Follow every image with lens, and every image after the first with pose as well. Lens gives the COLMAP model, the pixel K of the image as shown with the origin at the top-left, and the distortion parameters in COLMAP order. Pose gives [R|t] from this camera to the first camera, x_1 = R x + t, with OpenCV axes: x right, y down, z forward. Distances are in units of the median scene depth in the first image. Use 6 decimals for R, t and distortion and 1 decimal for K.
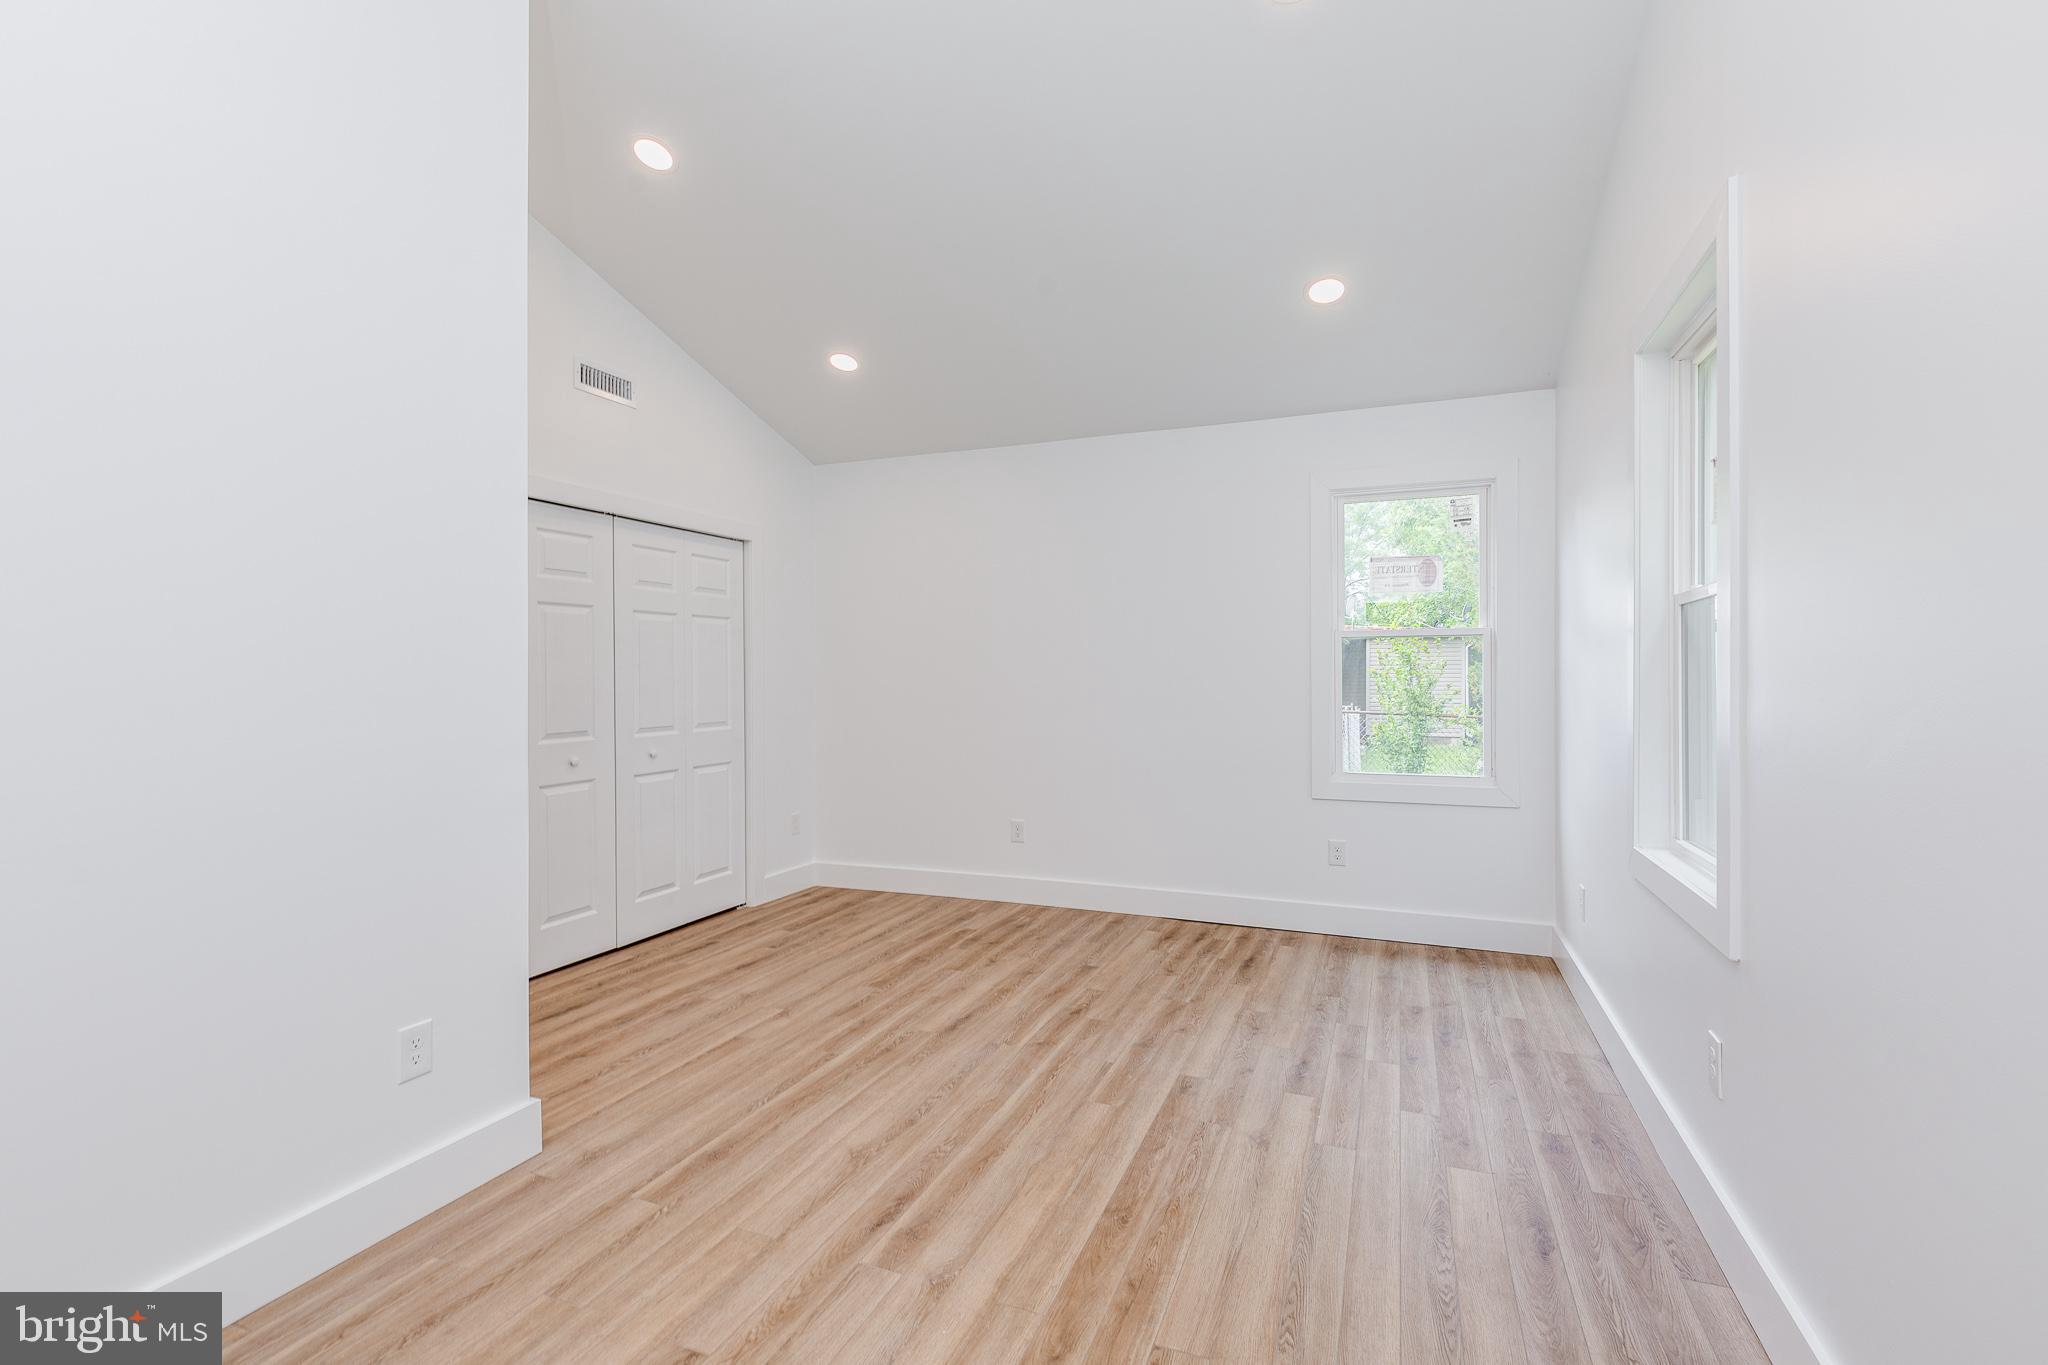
lens RADIAL K [[929.6, 0, 1014.6], [0, 929.6, 691.3], [0, 0, 1]] dist [0.008101, -0.003590]
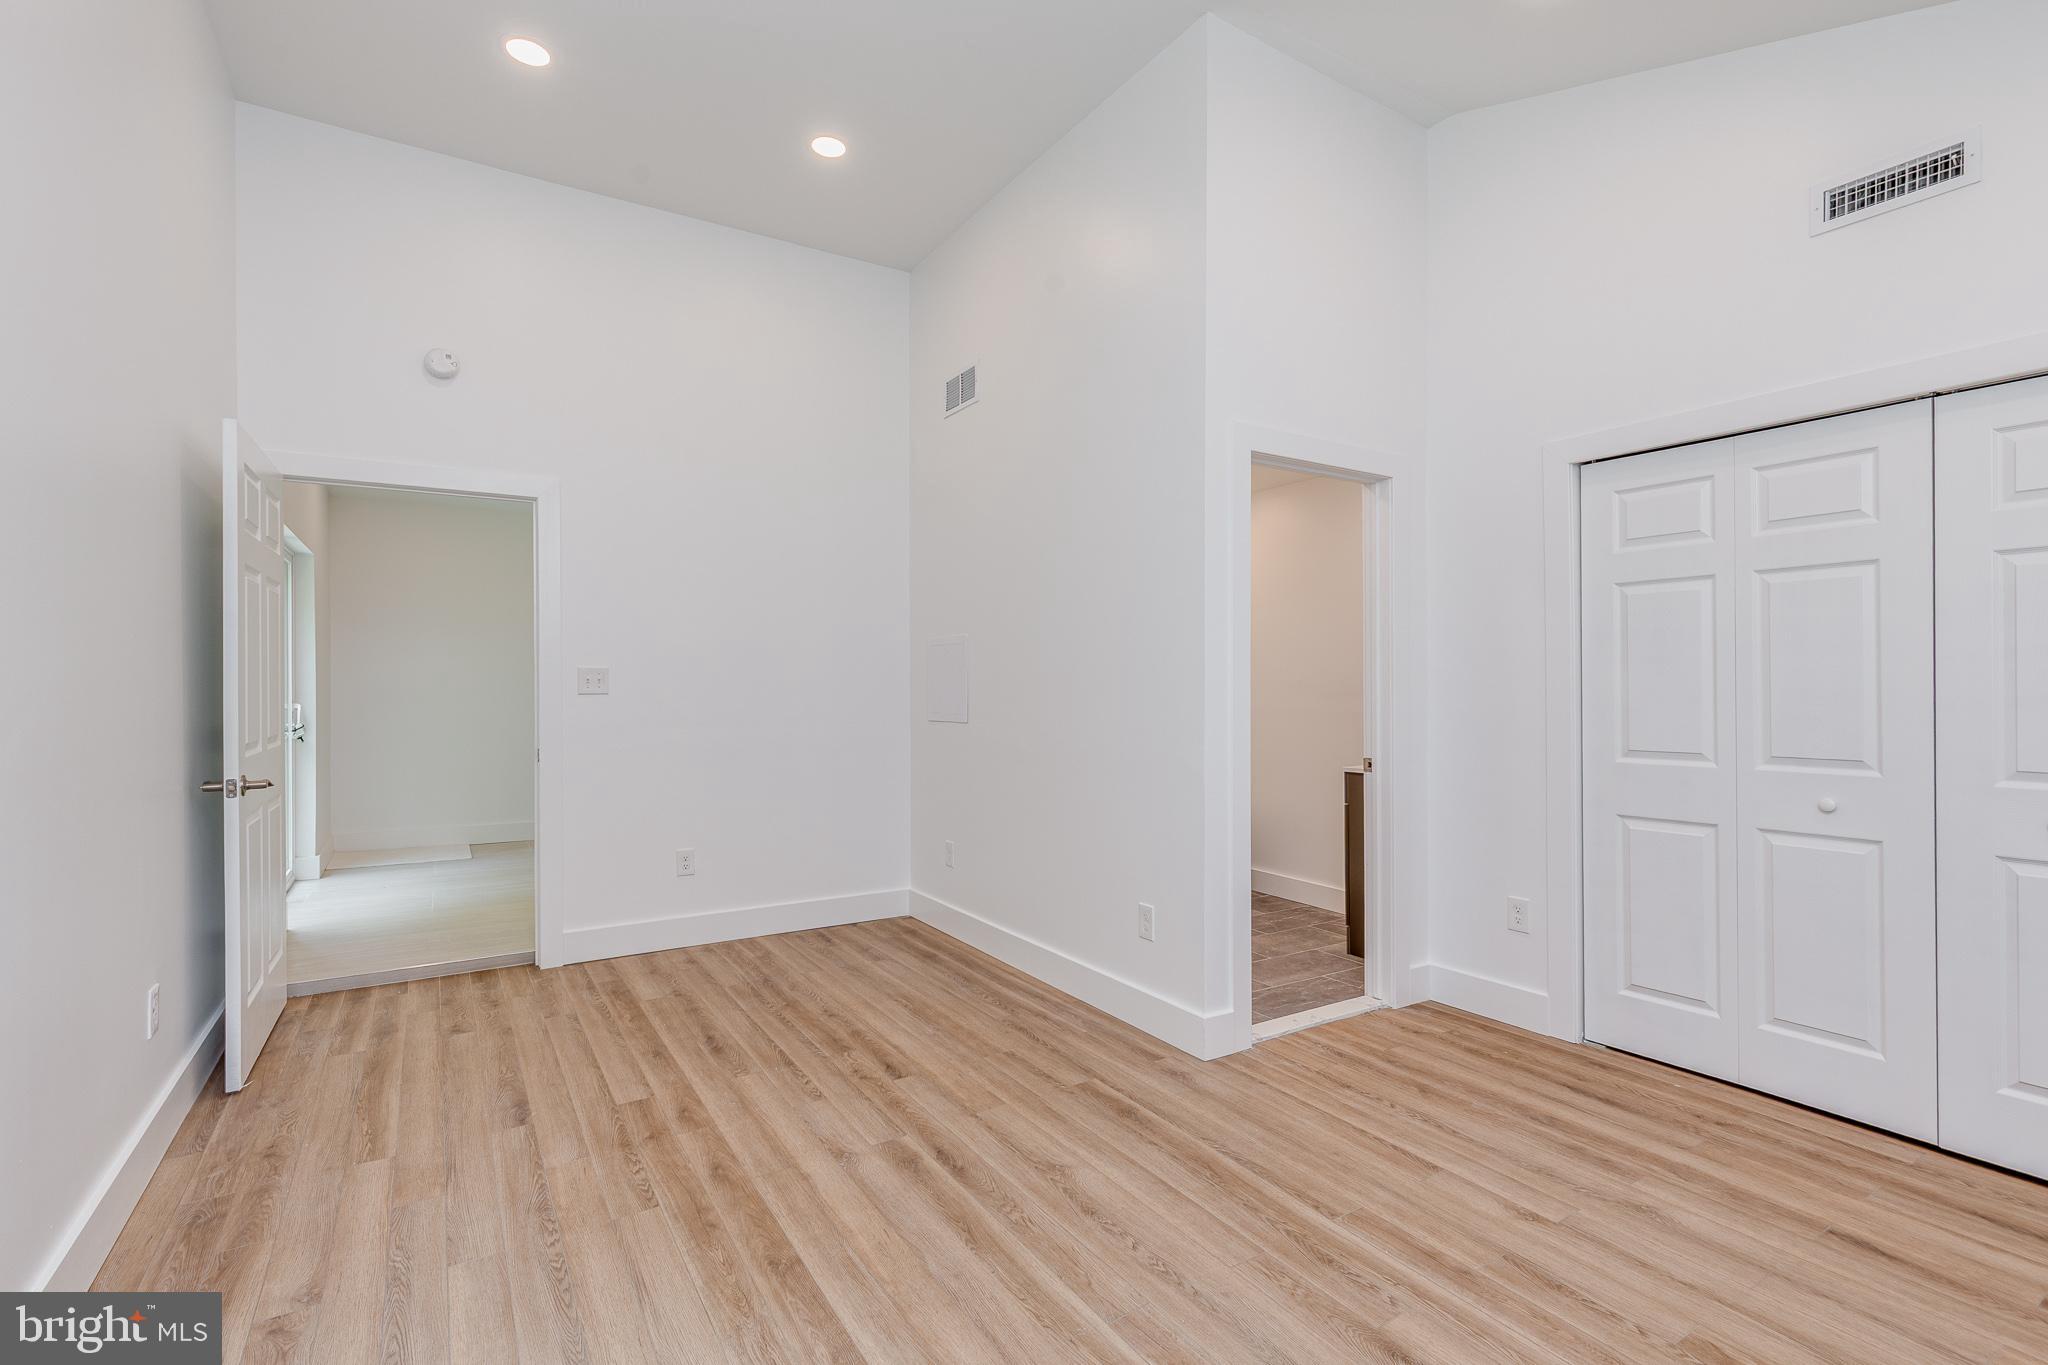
lens RADIAL K [[929.6, 0, 1031.6], [0, 929.6, 683.6], [0, 0, 1]] dist [0.008101, -0.003590]
pose [[-0.570651, 0.005959, -0.821171, 0.586259], [-0.008616, 0.999875, 0.013243, -0.021087], [0.821147, 0.014633, -0.570529, 1.388926]]
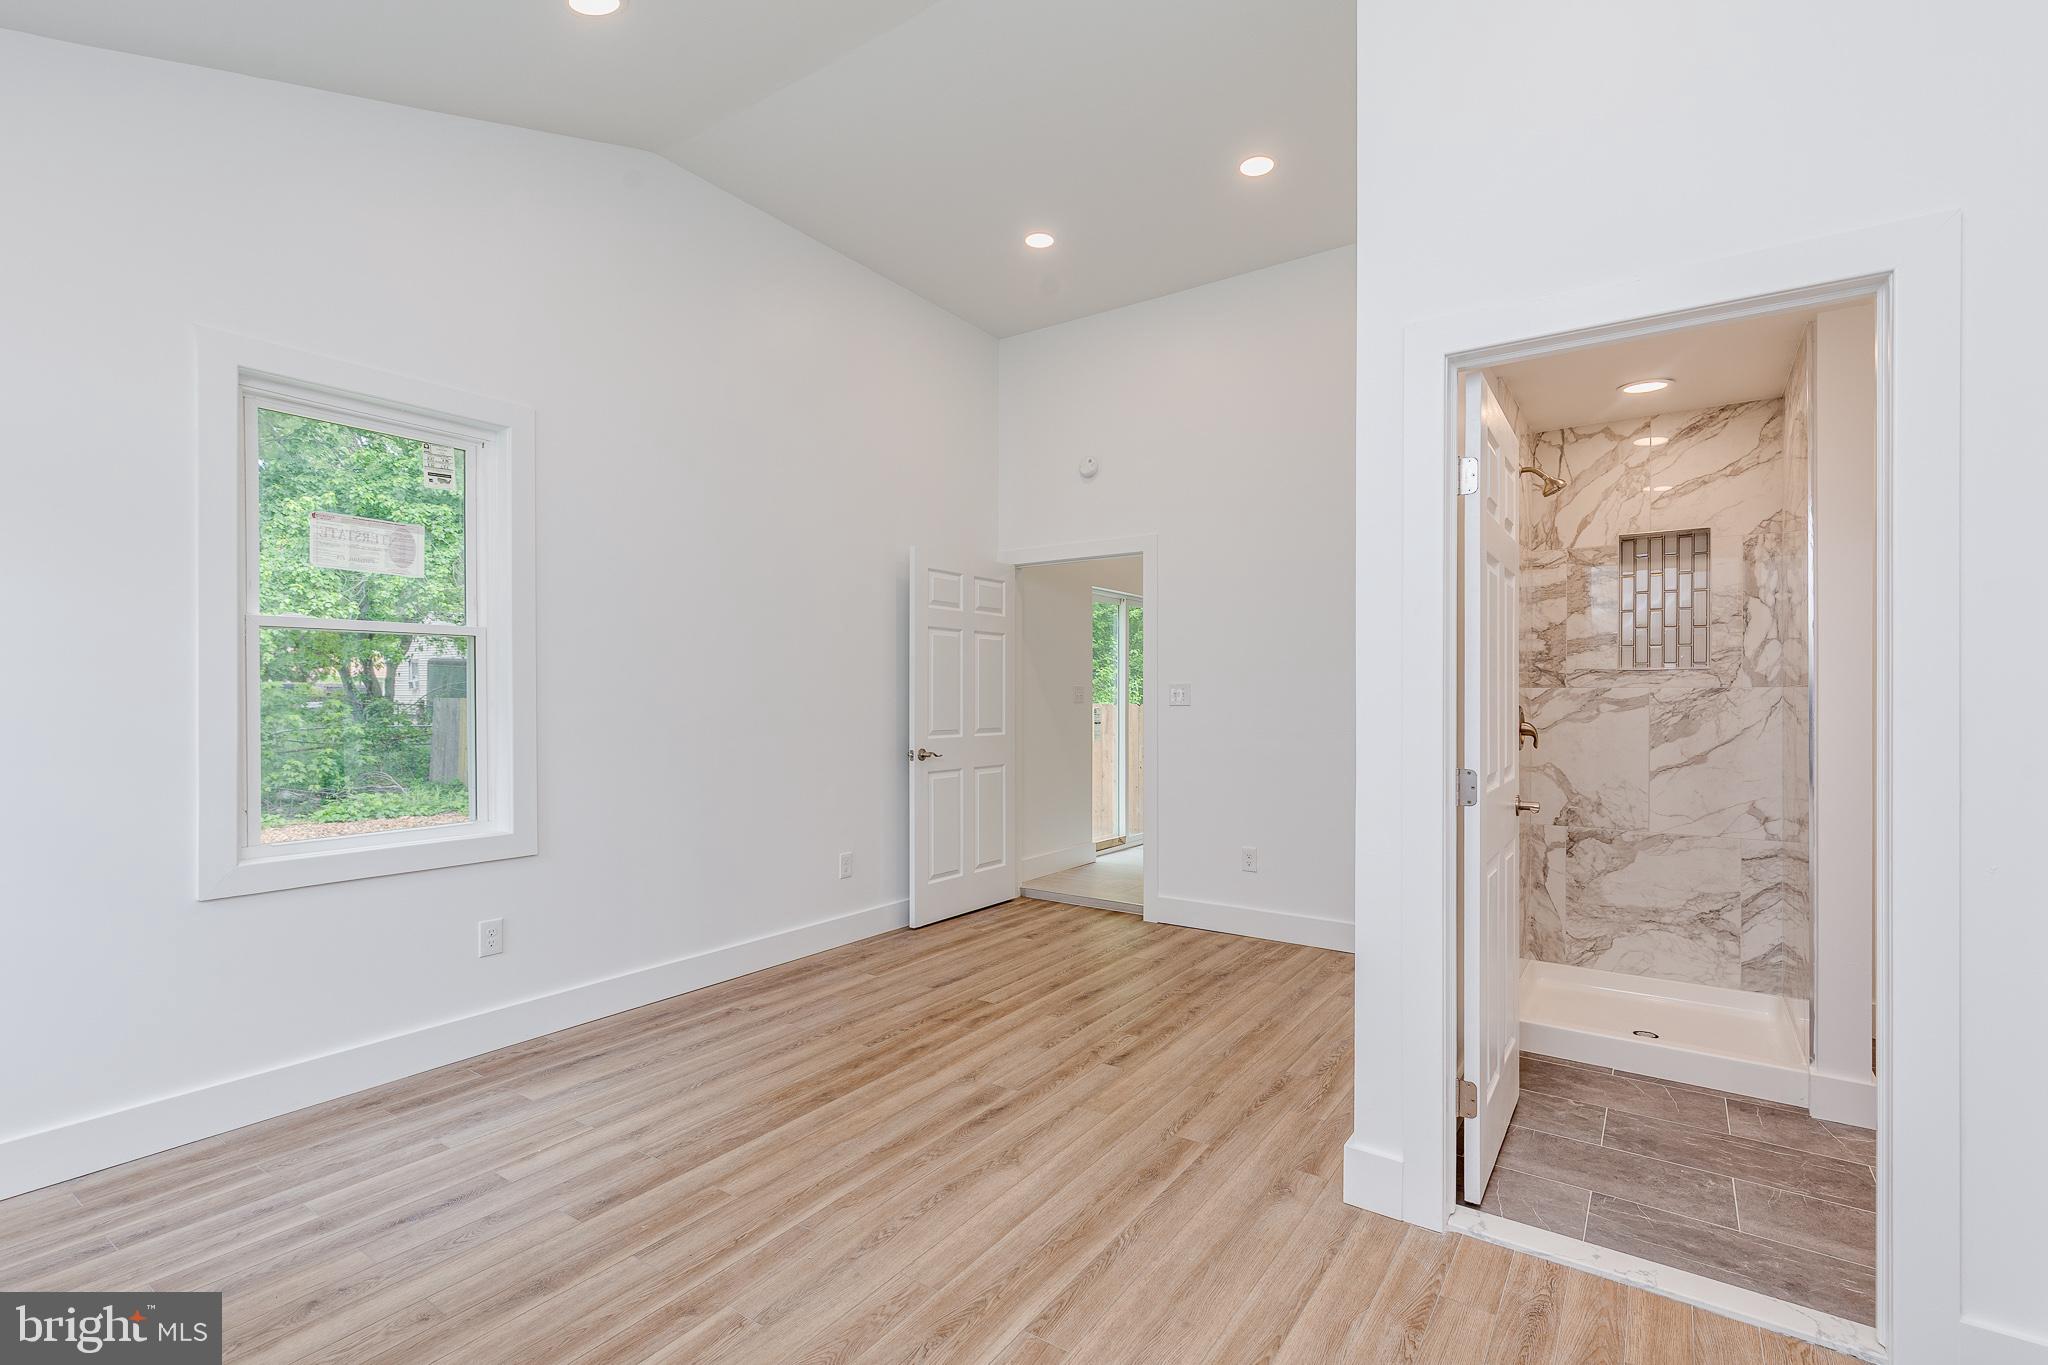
lens RADIAL K [[929.6, 0, 1025.7], [0, 929.6, 691.4], [0, 0, 1]] dist [0.008101, -0.003590]
pose [[-0.979119, 0.003169, 0.203264, -0.356795], [0.004906, 0.999956, 0.008039, -0.022108], [-0.203229, 0.008868, -0.979091, 1.810281]]
